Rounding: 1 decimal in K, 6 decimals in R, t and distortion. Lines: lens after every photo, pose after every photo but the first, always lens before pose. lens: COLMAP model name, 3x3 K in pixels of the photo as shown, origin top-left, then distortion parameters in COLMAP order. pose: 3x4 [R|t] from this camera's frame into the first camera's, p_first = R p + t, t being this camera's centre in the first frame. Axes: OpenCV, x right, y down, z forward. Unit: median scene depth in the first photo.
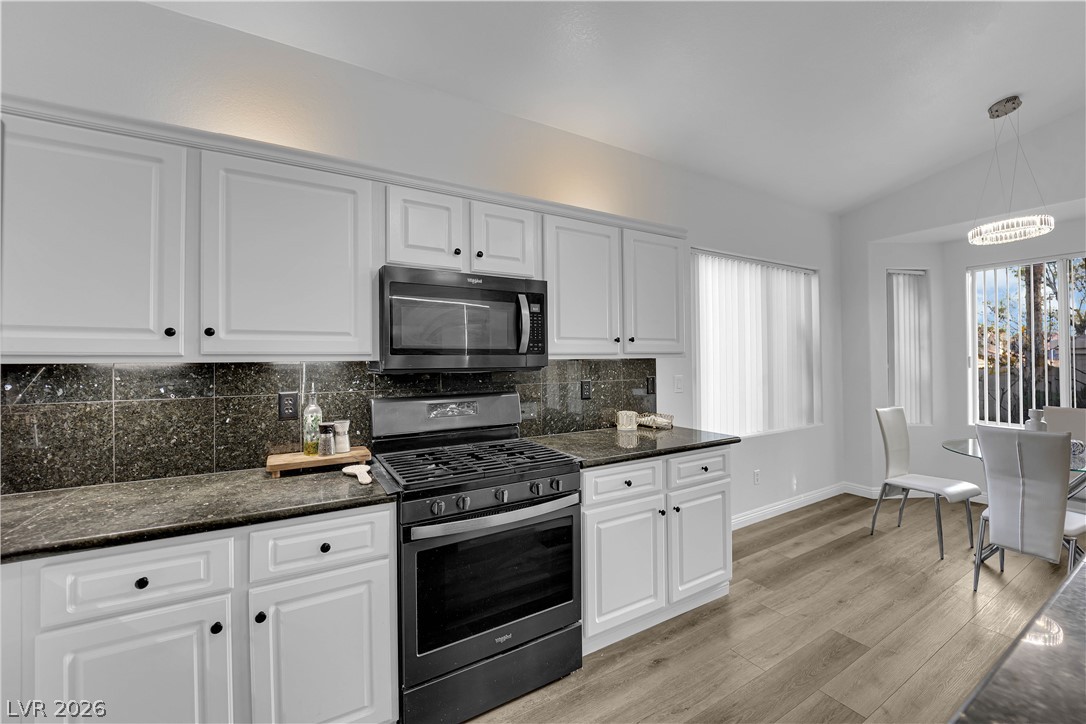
lens RADIAL K [[435.9, 0, 539.1], [0, 435.9, 356.9], [0, 0, 1]] dist [-0.012410, -0.002002]
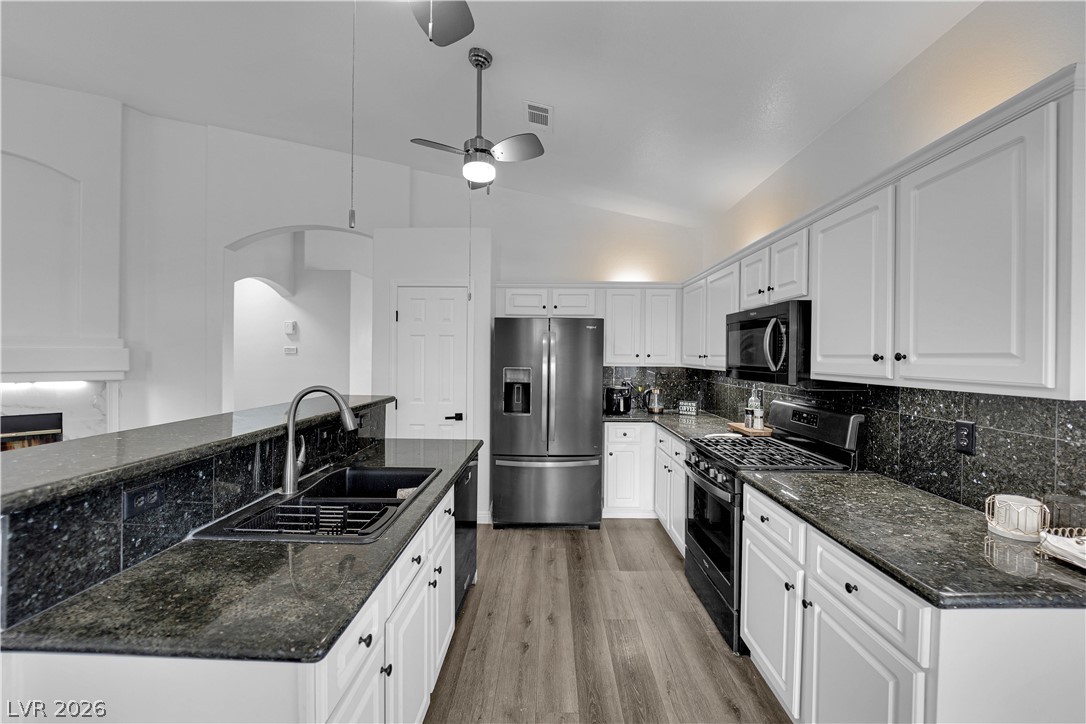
lens RADIAL K [[435.9, 0, 543.1], [0, 435.9, 357.4], [0, 0, 1]] dist [-0.012410, -0.002002]
pose [[-0.522760, 0.000989, -0.852479, 0.930591], [-0.013916, 0.999856, 0.009693, -0.033751], [0.852366, 0.016930, -0.522671, 0.821671]]
